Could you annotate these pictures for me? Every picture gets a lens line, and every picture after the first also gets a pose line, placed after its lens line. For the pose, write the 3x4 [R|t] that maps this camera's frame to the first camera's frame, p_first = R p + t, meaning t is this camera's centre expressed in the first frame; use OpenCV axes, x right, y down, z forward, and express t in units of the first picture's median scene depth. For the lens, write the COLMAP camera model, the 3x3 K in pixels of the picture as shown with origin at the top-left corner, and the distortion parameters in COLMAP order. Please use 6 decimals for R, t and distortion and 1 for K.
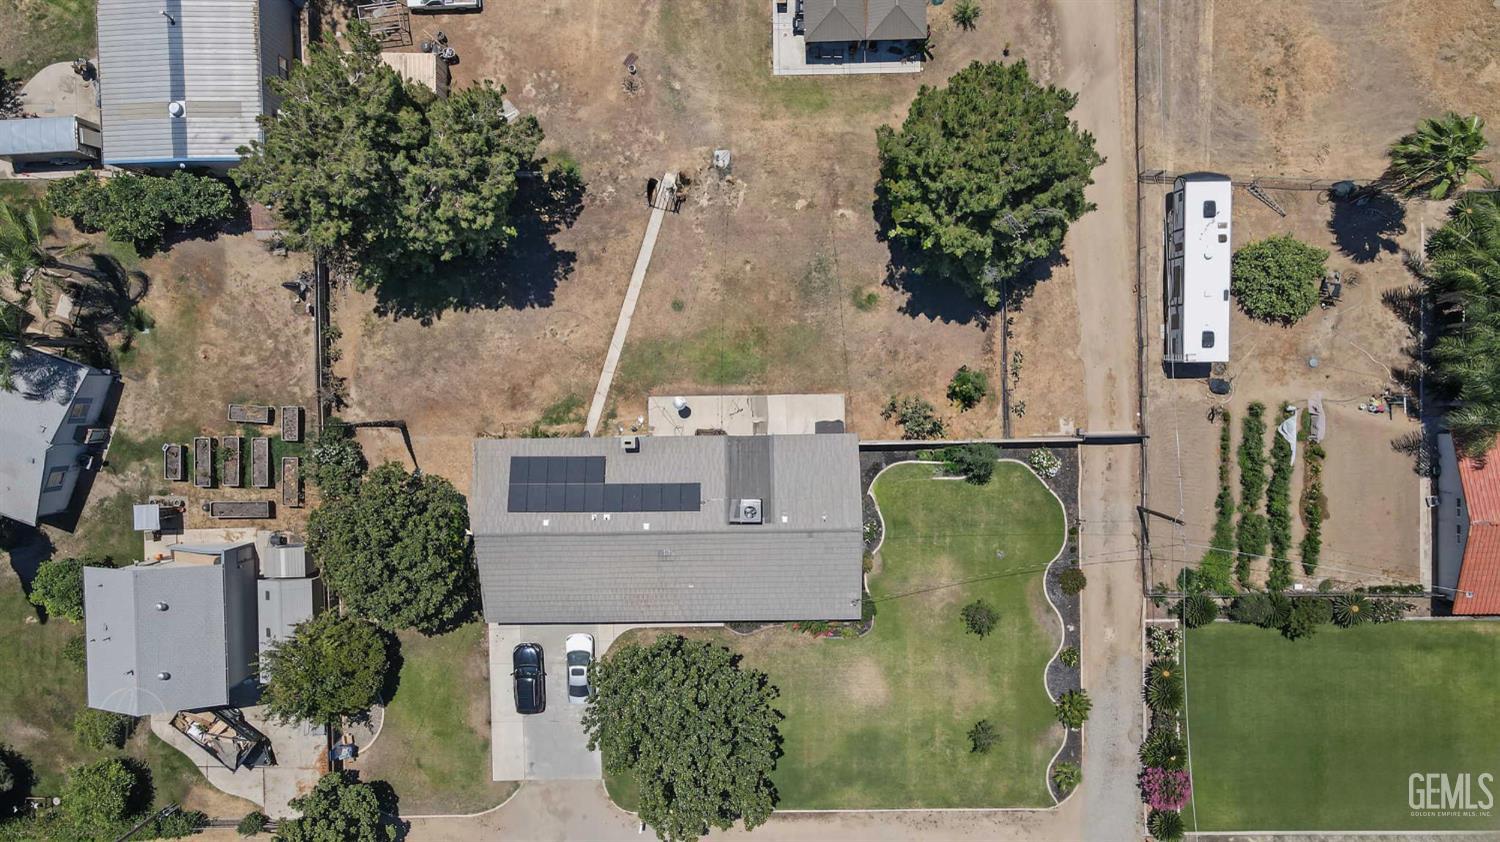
lens RADIAL K [[1091.3, 0, 746.1], [0, 1091.3, 417.4], [0, 0, 1]] dist [-0.004748, 0.048137]
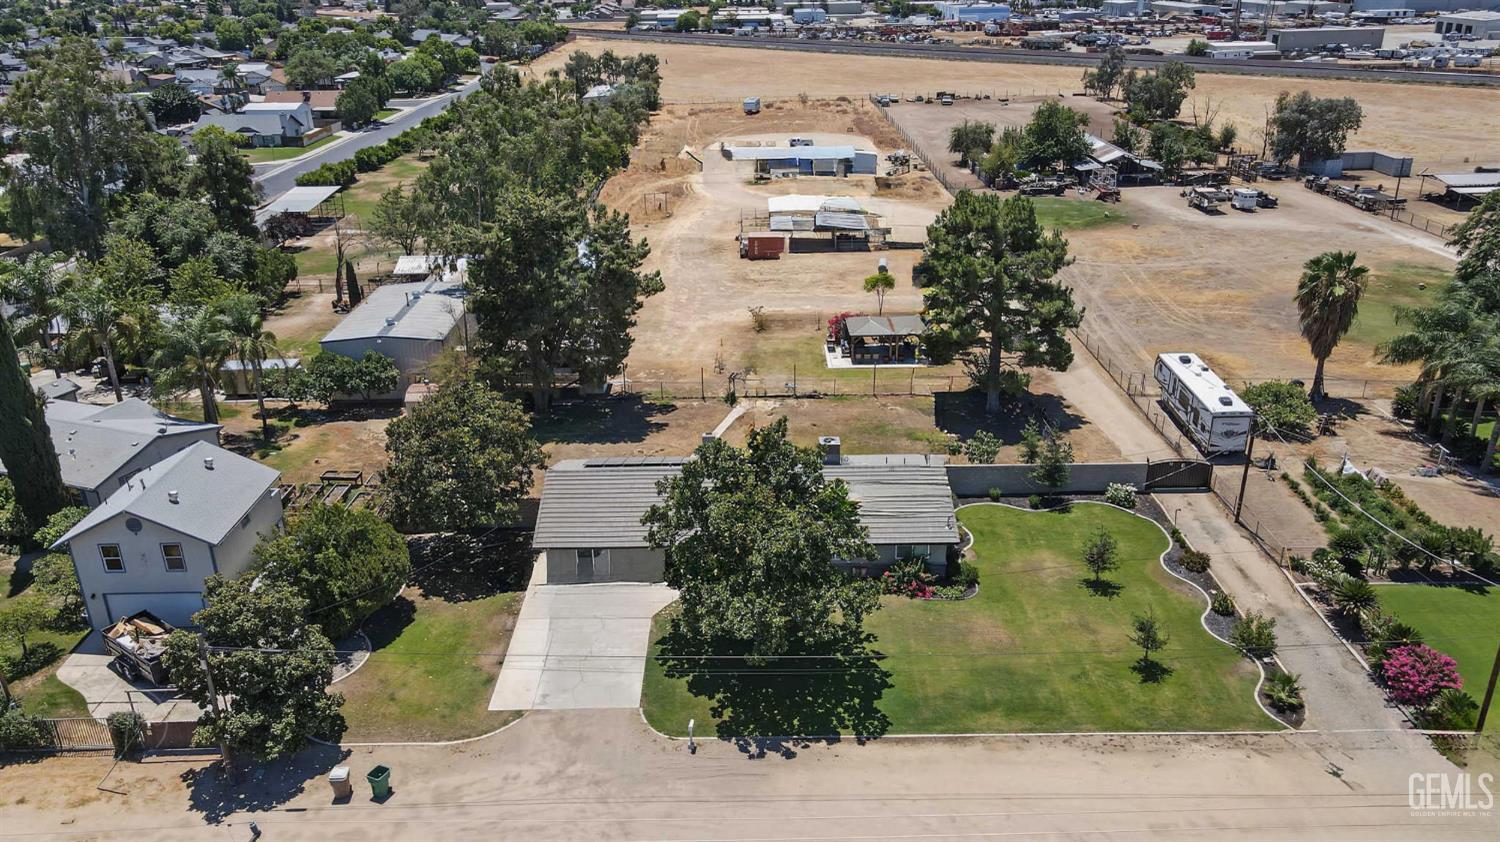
lens RADIAL K [[1091.3, 0, 746.1], [0, 1091.3, 417.4], [0, 0, 1]] dist [-0.004748, 0.048137]
pose [[0.999778, 0.009348, -0.018895, -0.049897], [-0.021015, 0.371104, -0.928354, 0.934052], [-0.001667, 0.928544, 0.371218, 0.558053]]
